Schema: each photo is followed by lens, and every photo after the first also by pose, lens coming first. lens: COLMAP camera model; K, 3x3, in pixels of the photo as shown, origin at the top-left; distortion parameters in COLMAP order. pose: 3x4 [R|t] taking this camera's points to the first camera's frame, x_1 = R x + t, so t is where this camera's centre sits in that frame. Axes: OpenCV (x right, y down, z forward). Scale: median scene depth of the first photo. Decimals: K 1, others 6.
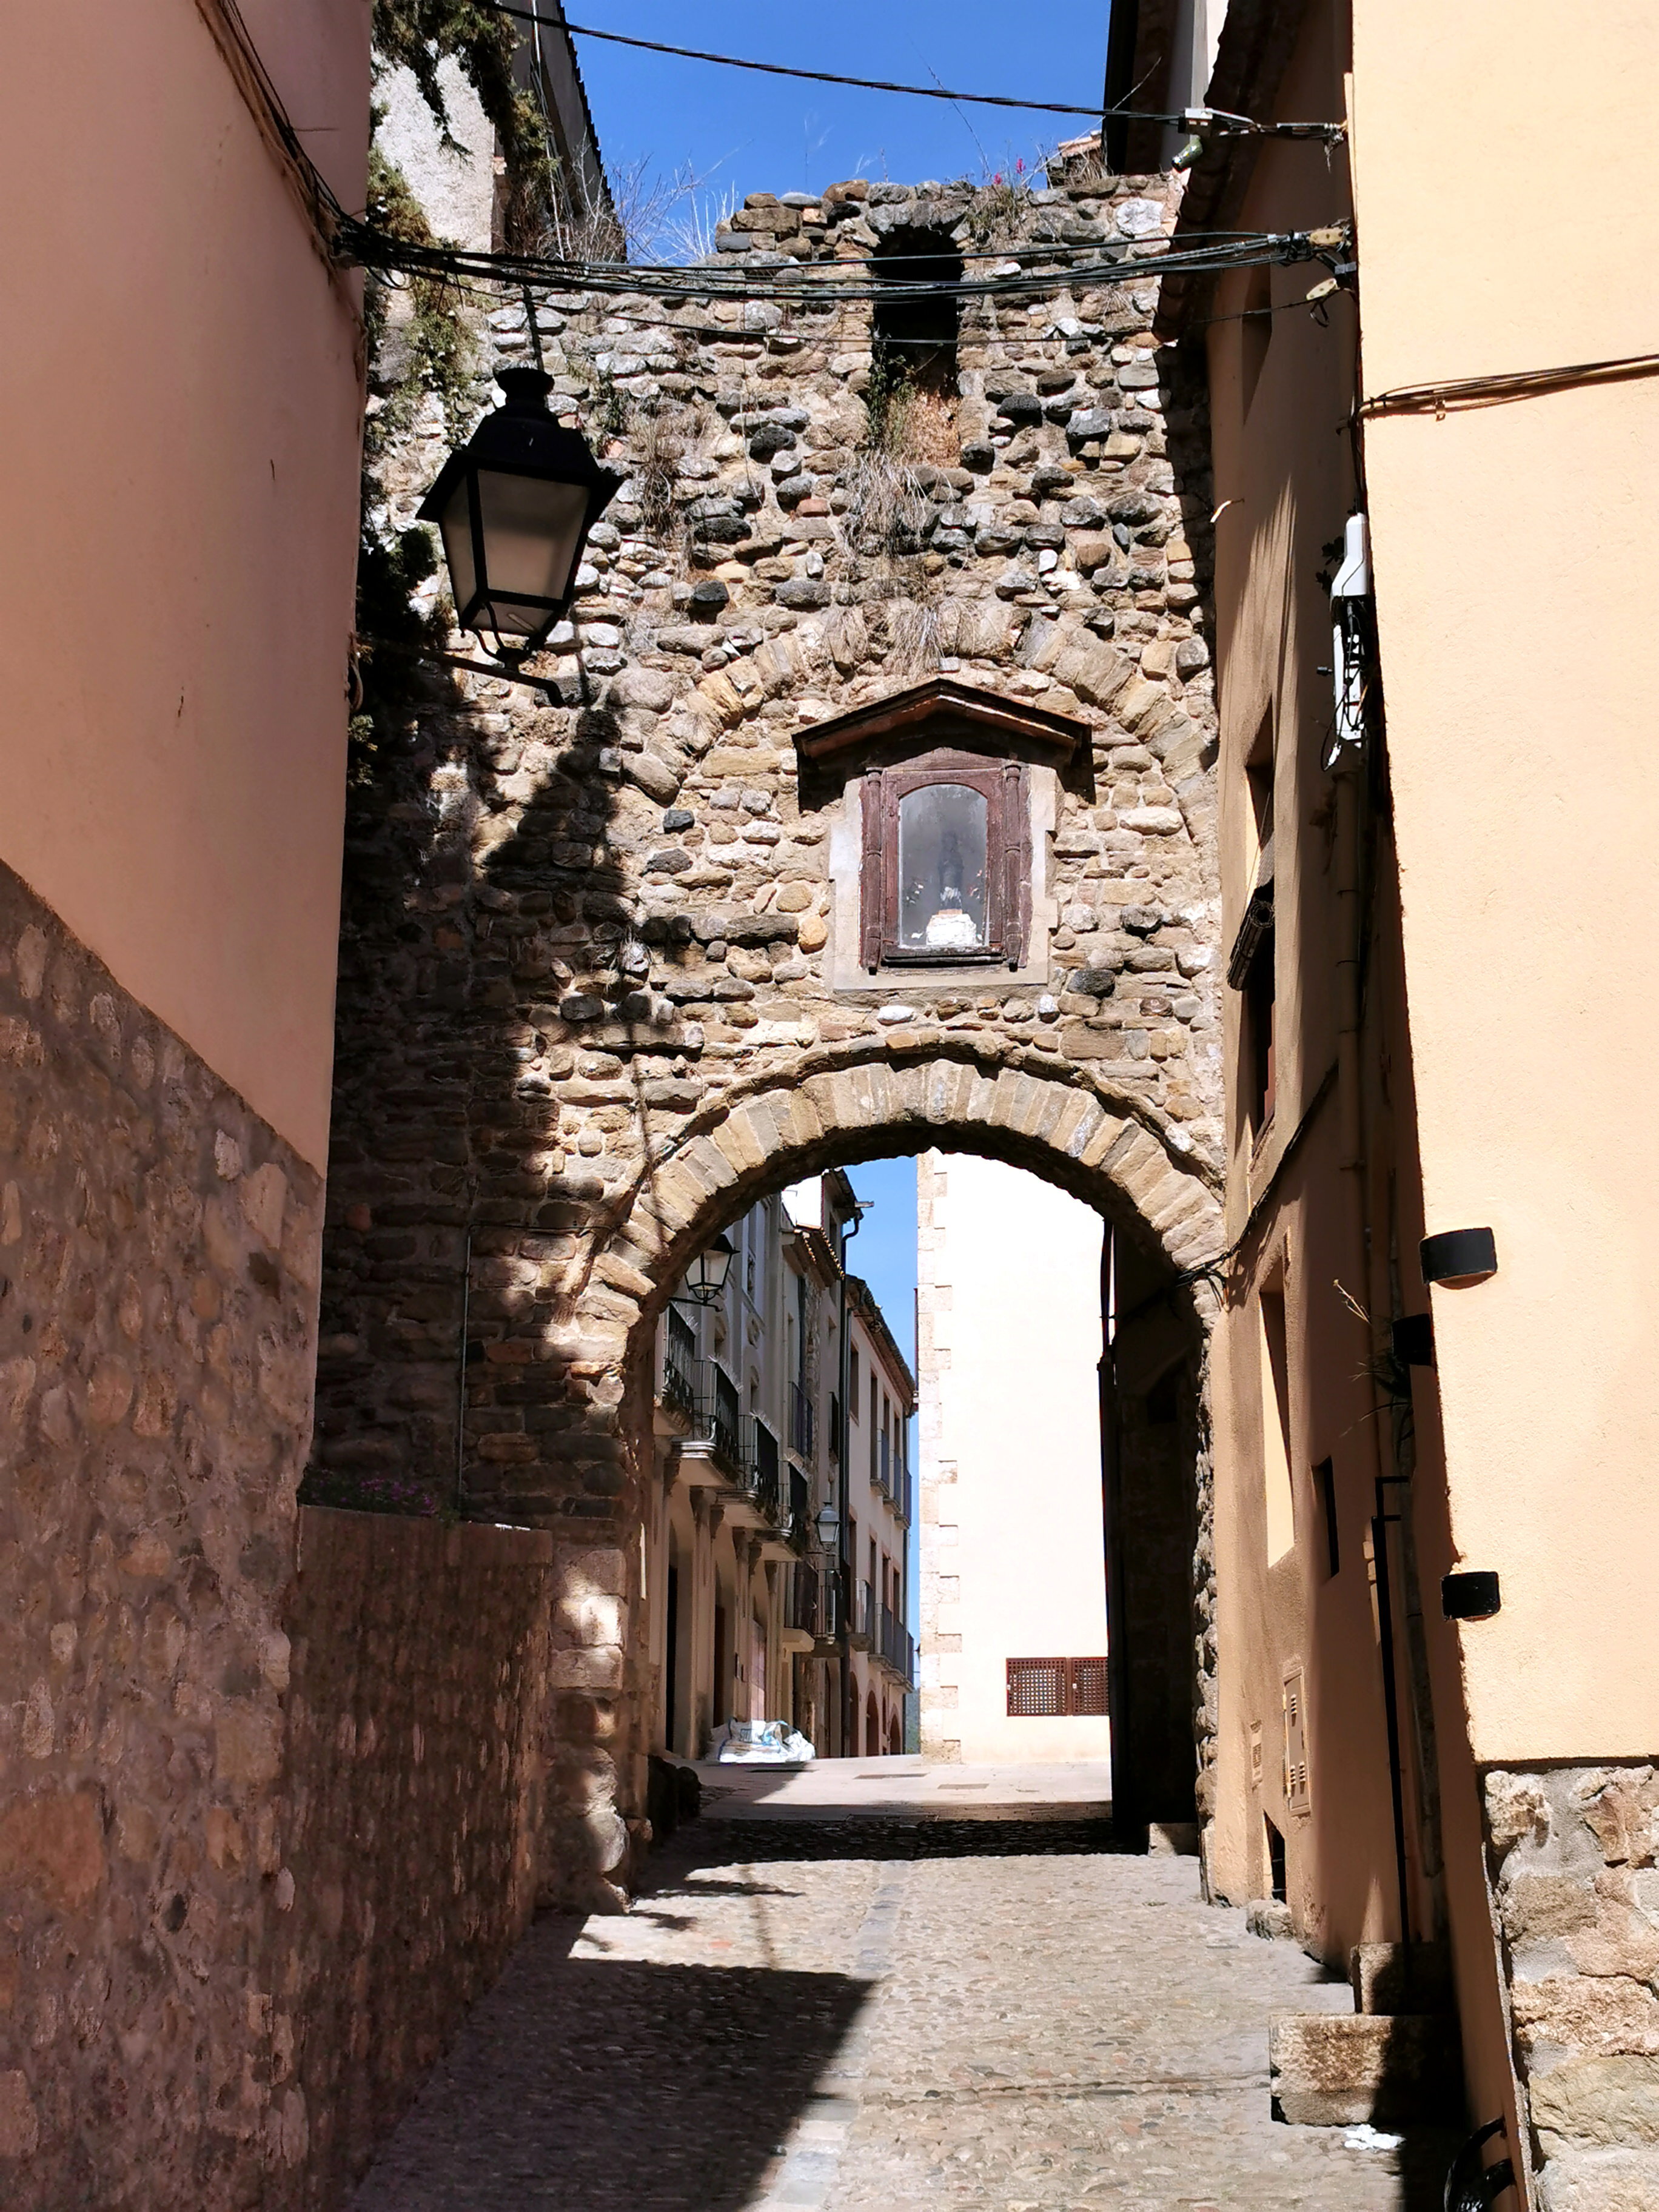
lens RADIAL K [[3439.0, 0, 839.6], [0, 3439.0, 1093.5], [0, 0, 1]] dist [0.254313, 0.000000]
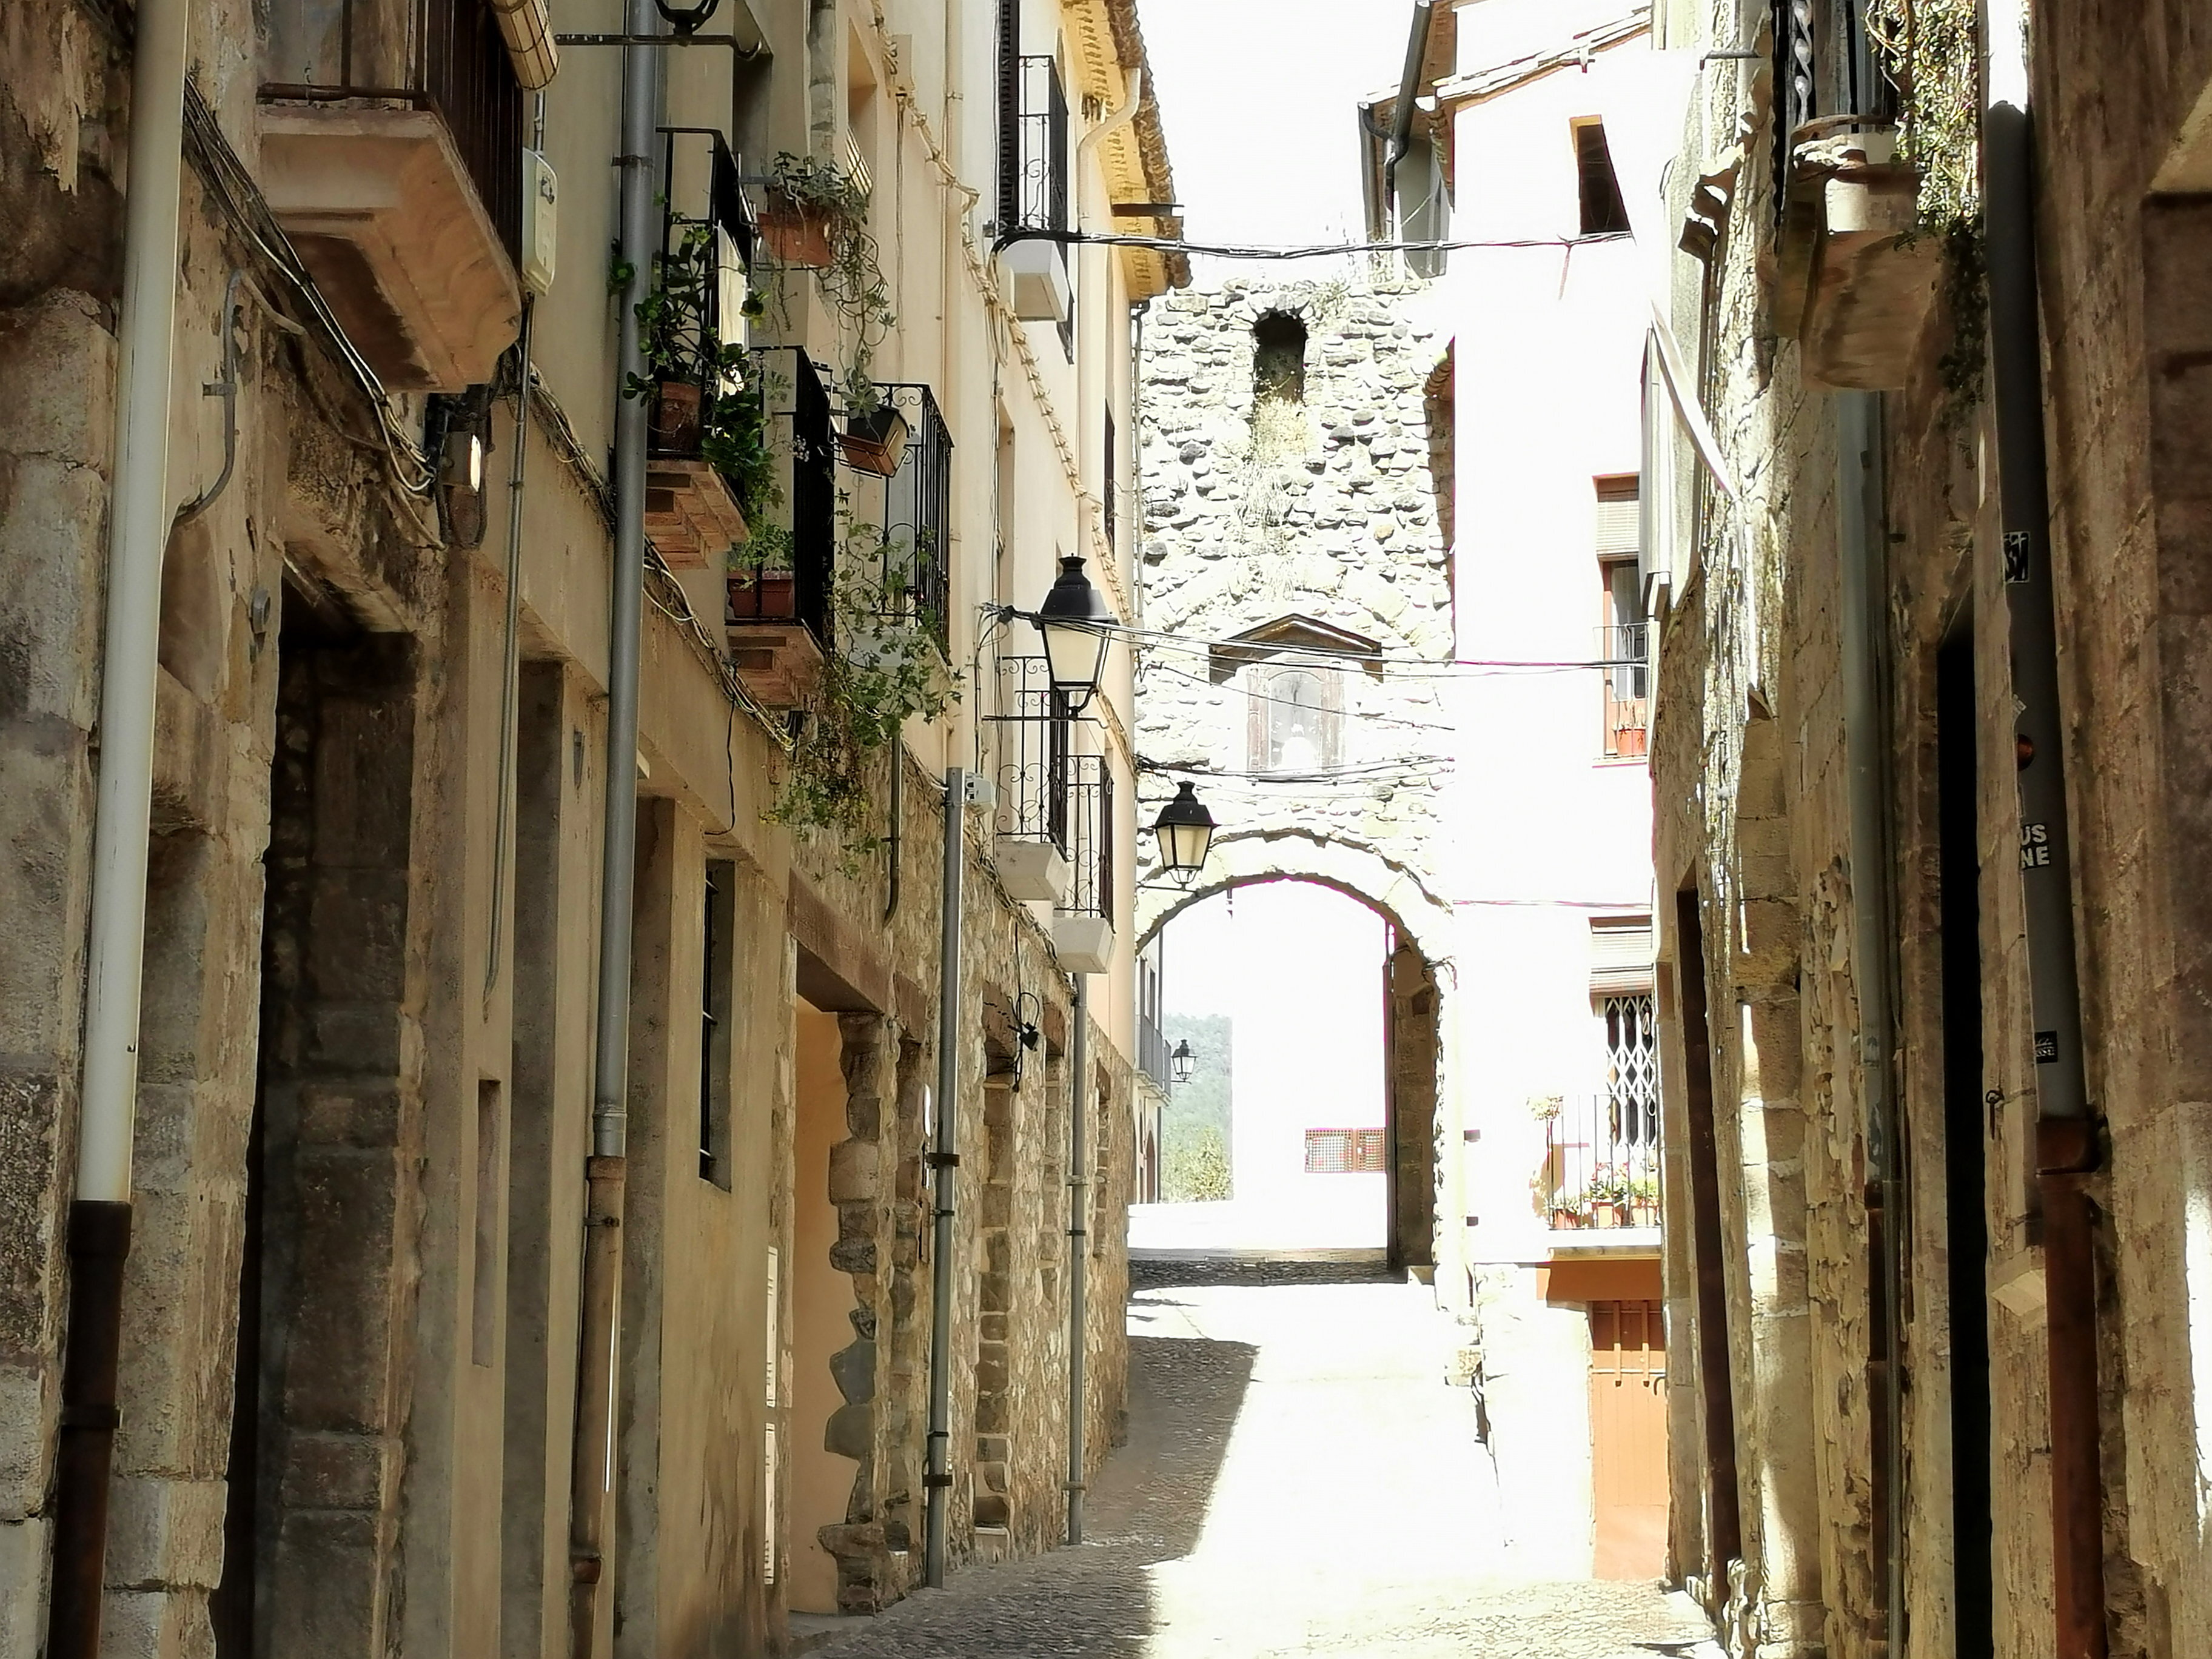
lens RADIAL K [[5614.1, 0, 1098.6], [0, 5614.1, 833.8], [0, 0, 1]] dist [0.795923, 0.000000]
pose [[0.999730, 0.003587, 0.022959, -0.127552], [-0.006658, 0.990806, 0.135129, -0.376269], [-0.022263, -0.135245, 0.990562, -1.723679]]
